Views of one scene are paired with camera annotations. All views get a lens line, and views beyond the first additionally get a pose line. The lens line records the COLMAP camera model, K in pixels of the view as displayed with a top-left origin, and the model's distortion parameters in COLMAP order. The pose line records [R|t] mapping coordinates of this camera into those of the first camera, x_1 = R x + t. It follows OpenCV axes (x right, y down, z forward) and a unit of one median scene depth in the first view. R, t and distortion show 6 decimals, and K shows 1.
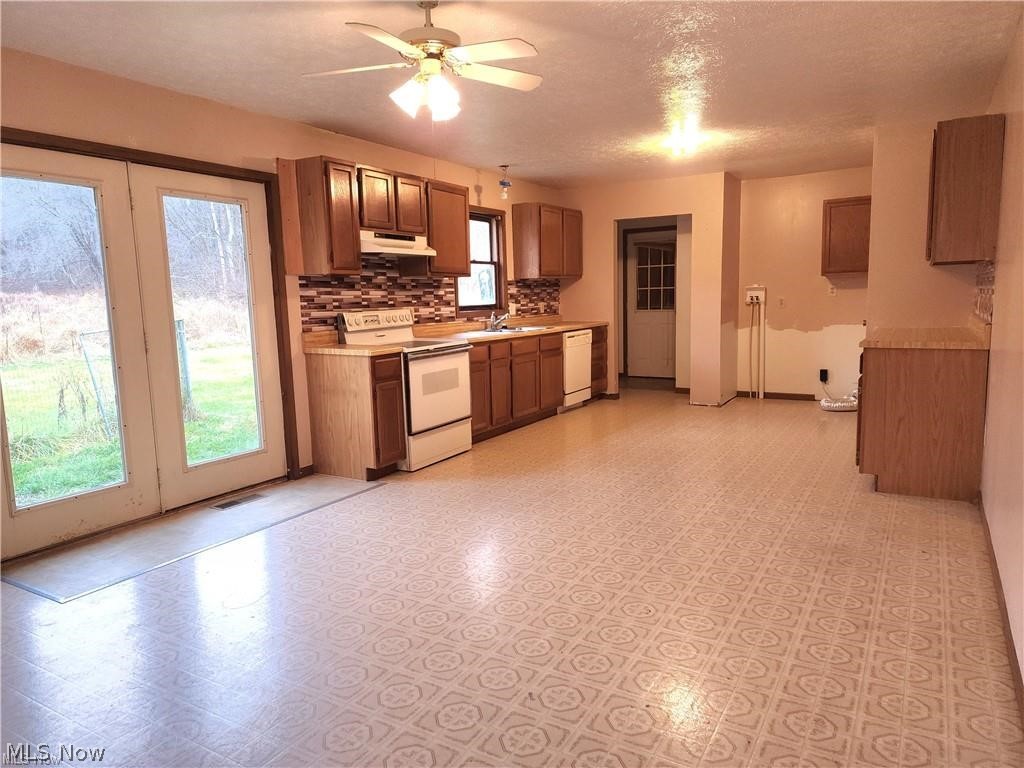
lens RADIAL K [[675.4, 0, 512.0], [0, 675.4, 384.0], [0, 0, 1]] dist [0.083922, 0.000076]
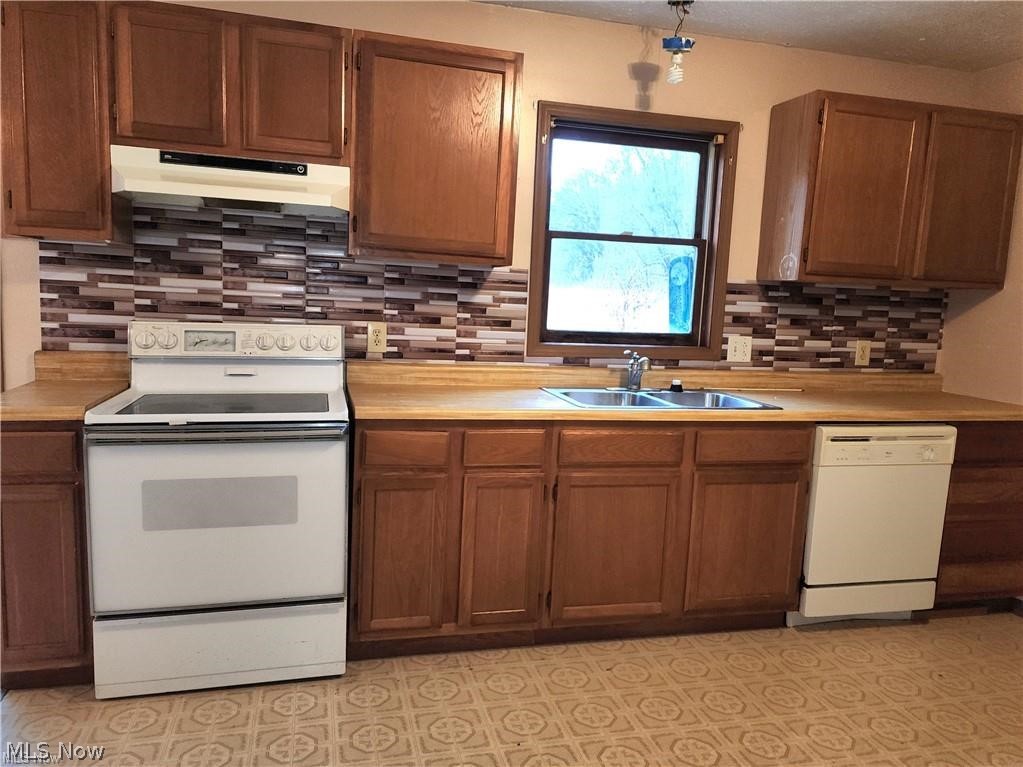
lens RADIAL K [[738.4, 0, 511.5], [0, 738.4, 383.5], [0, 0, 1]] dist [0.062466, -0.002027]
pose [[0.710827, 0.135818, -0.690129, 0.271180], [-0.152179, 0.987637, 0.037624, -0.100174], [0.686707, 0.078279, 0.722708, 0.656879]]
